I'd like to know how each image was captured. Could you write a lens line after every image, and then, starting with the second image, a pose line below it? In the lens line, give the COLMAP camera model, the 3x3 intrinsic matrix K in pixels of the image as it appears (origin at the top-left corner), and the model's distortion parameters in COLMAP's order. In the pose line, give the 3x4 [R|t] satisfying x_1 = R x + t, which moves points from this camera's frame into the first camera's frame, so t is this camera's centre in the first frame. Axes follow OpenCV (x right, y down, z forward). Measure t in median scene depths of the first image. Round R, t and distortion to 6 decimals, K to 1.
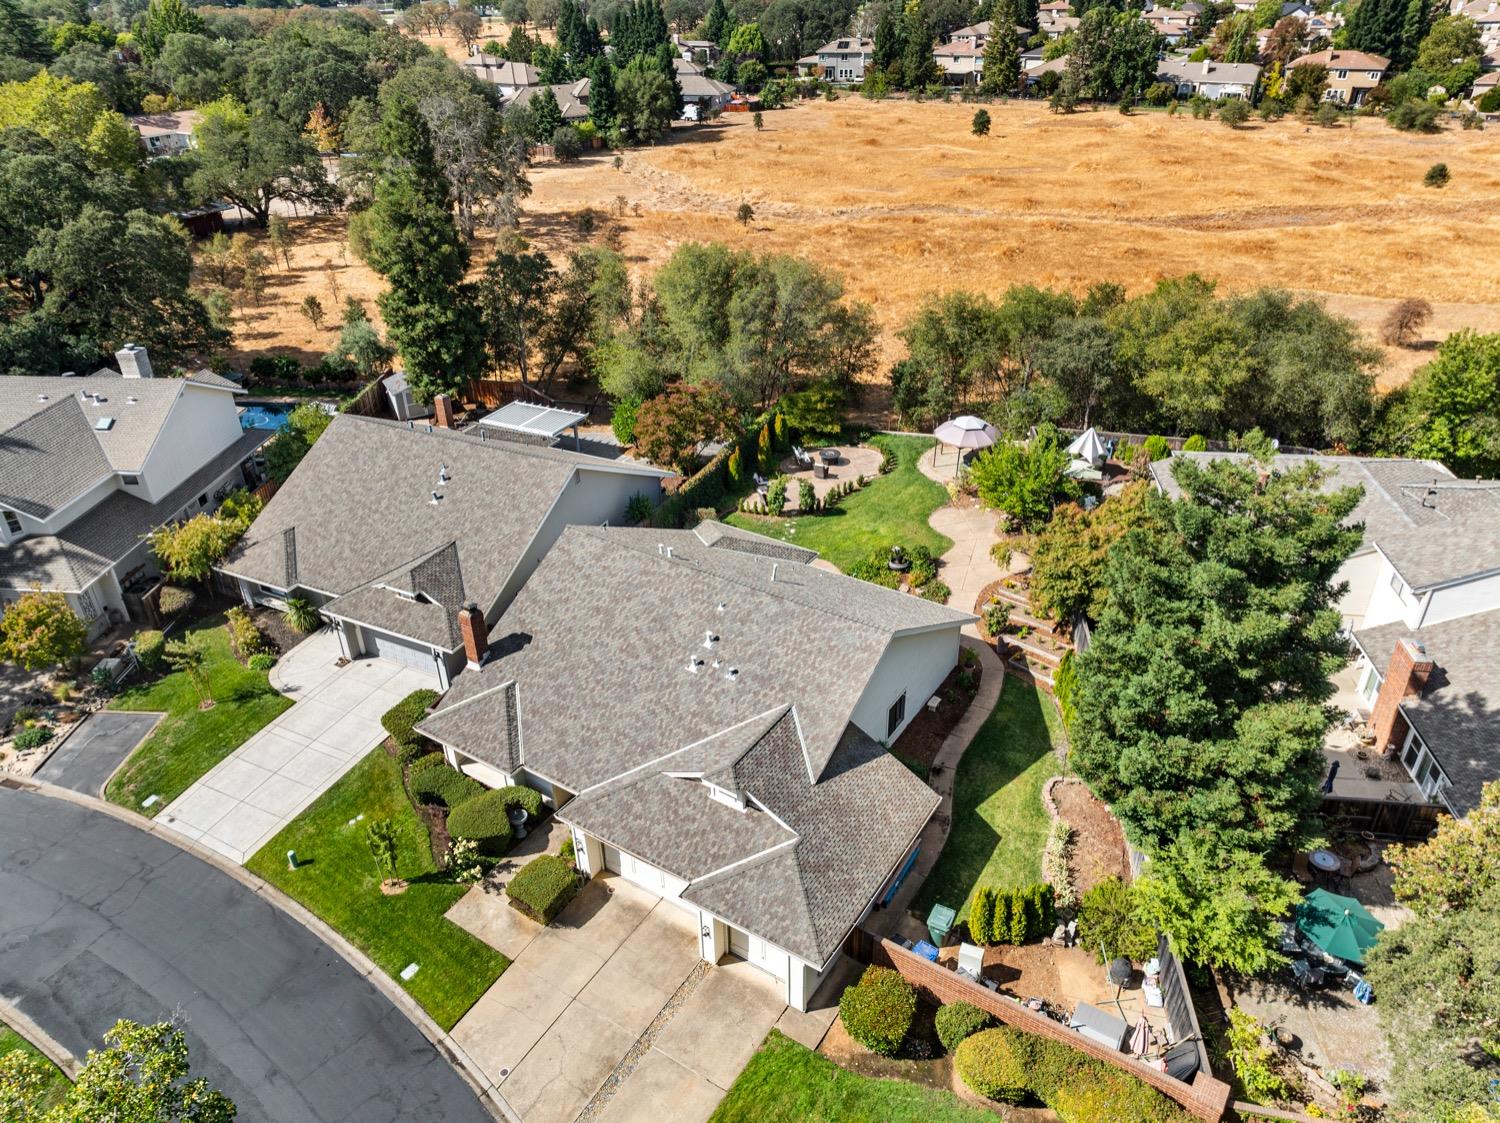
lens RADIAL K [[1058.6, 0, 747.9], [0, 1058.6, 552.5], [0, 0, 1]] dist [-0.012868, -0.001109]
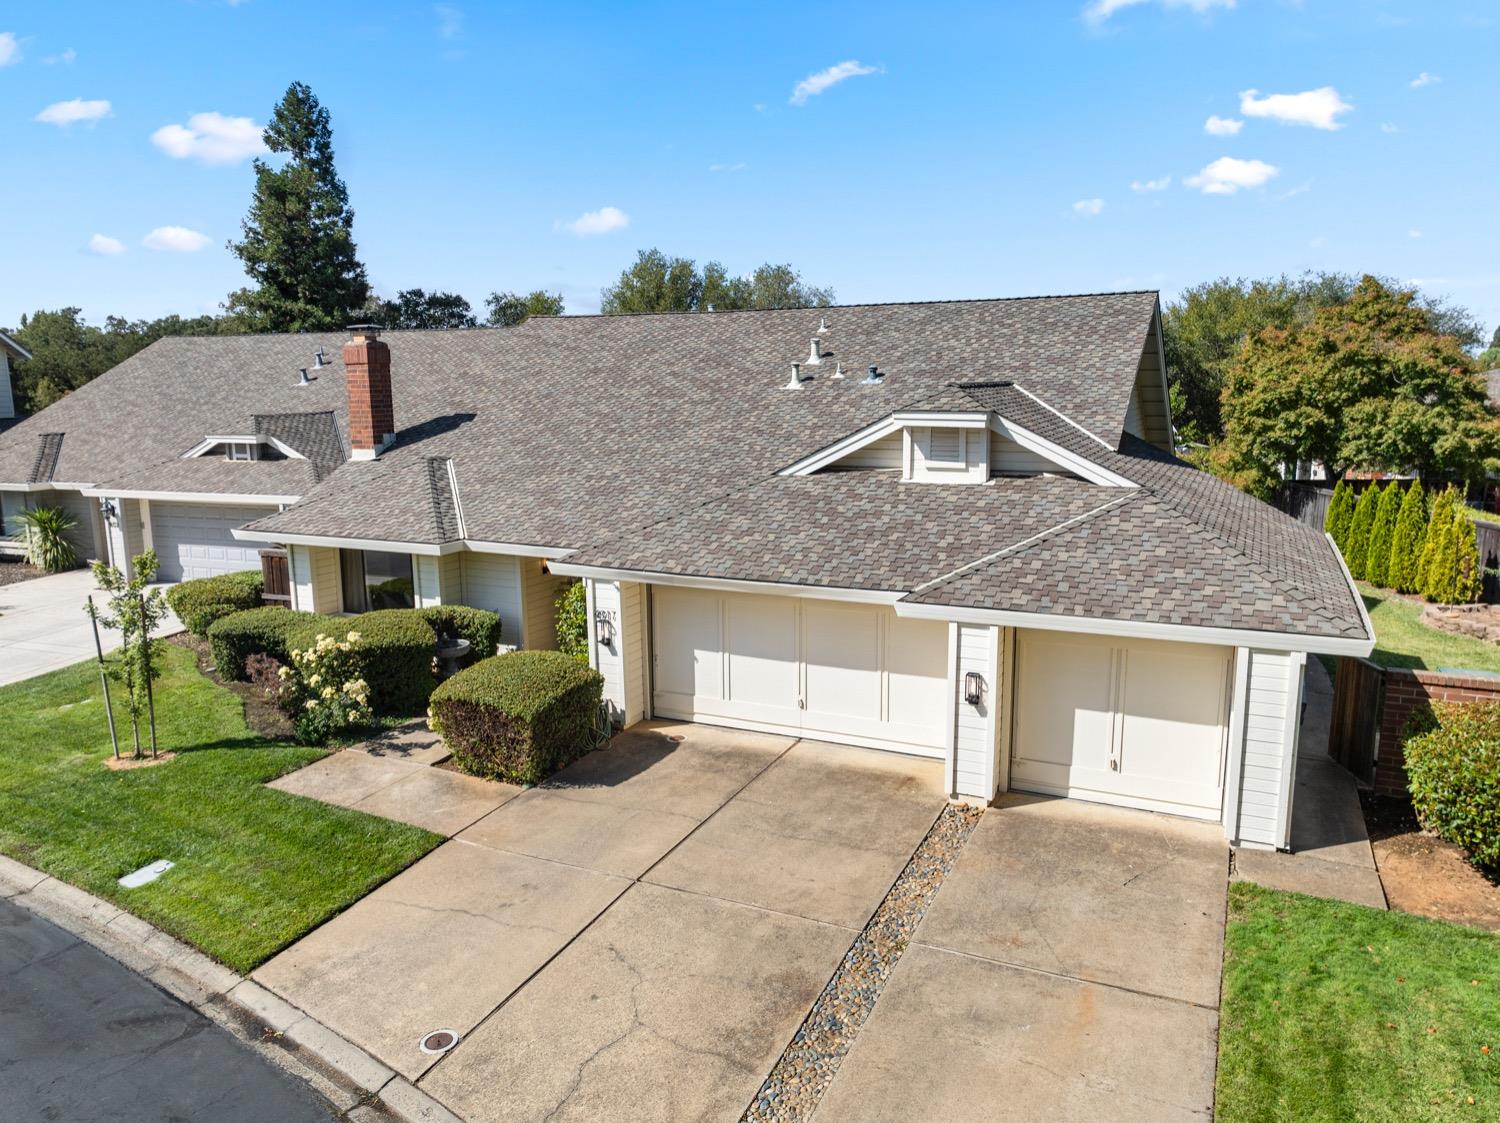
lens RADIAL K [[1058.6, 0, 747.9], [0, 1058.6, 552.5], [0, 0, 1]] dist [-0.012868, -0.001109]
pose [[0.991746, -0.009892, 0.127839, -0.162979], [0.054673, 0.934464, -0.351834, 0.423221], [-0.115981, 0.355920, 0.927292, 0.602460]]
